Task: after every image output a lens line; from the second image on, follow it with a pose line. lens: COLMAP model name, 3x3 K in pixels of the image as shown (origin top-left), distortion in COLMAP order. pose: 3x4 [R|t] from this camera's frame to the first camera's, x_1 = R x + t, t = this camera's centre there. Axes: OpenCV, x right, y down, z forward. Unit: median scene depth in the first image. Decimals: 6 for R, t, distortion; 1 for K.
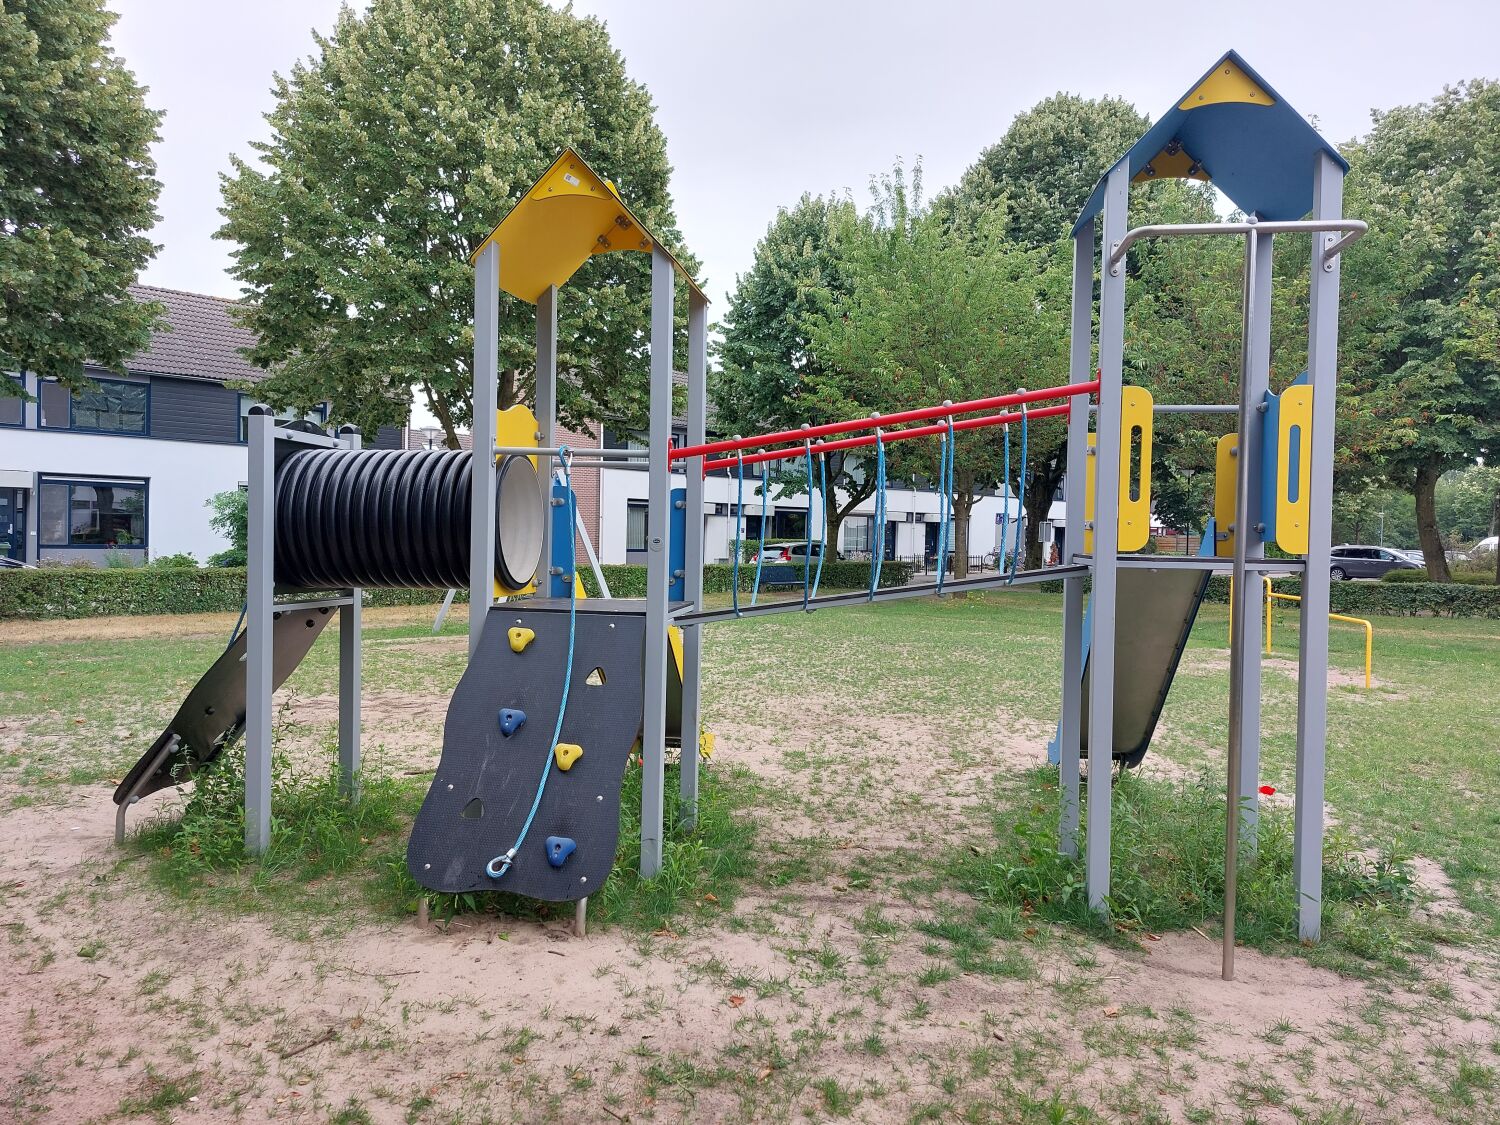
lens RADIAL K [[1080.9, 0, 750.0], [0, 1080.9, 562.5], [0, 0, 1]] dist [0.023314, -0.004662]
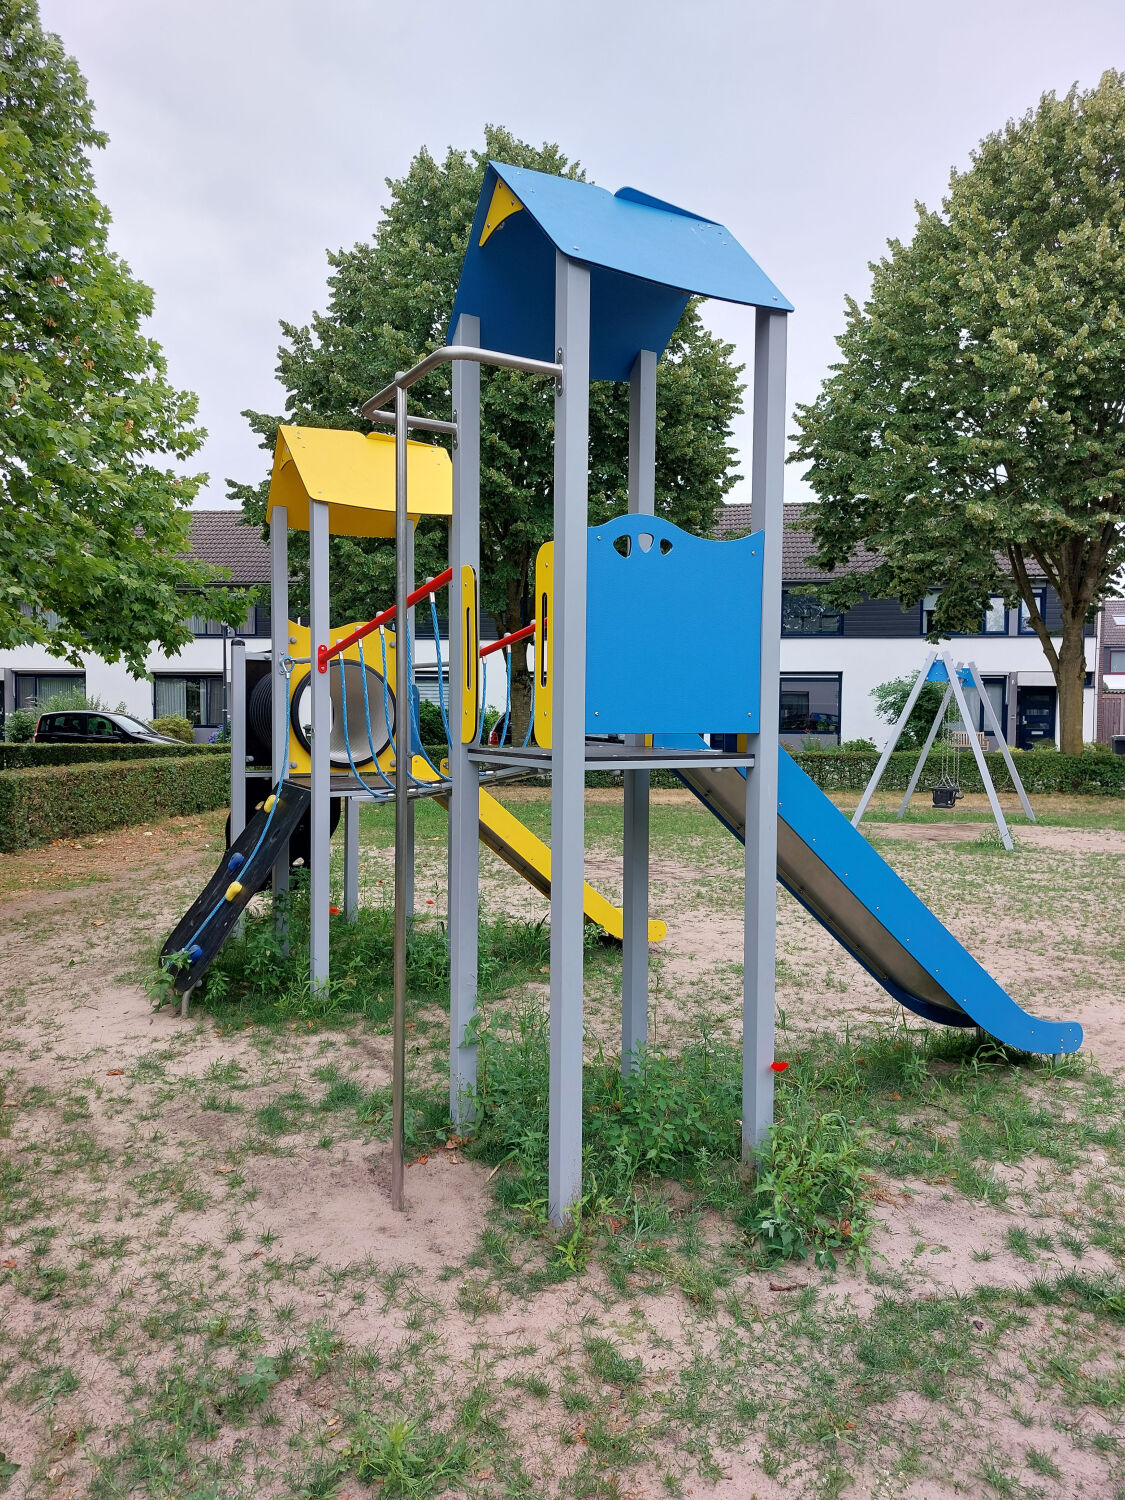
lens RADIAL K [[1080.9, 0, 567.1], [0, 1080.9, 770.5], [0, 0, 1]] dist [0.023314, -0.004662]
pose [[0.604601, 0.029374, -0.795986, 1.263814], [-0.012271, 0.999545, 0.027566, -0.016109], [0.796434, -0.006899, 0.604686, 0.568088]]
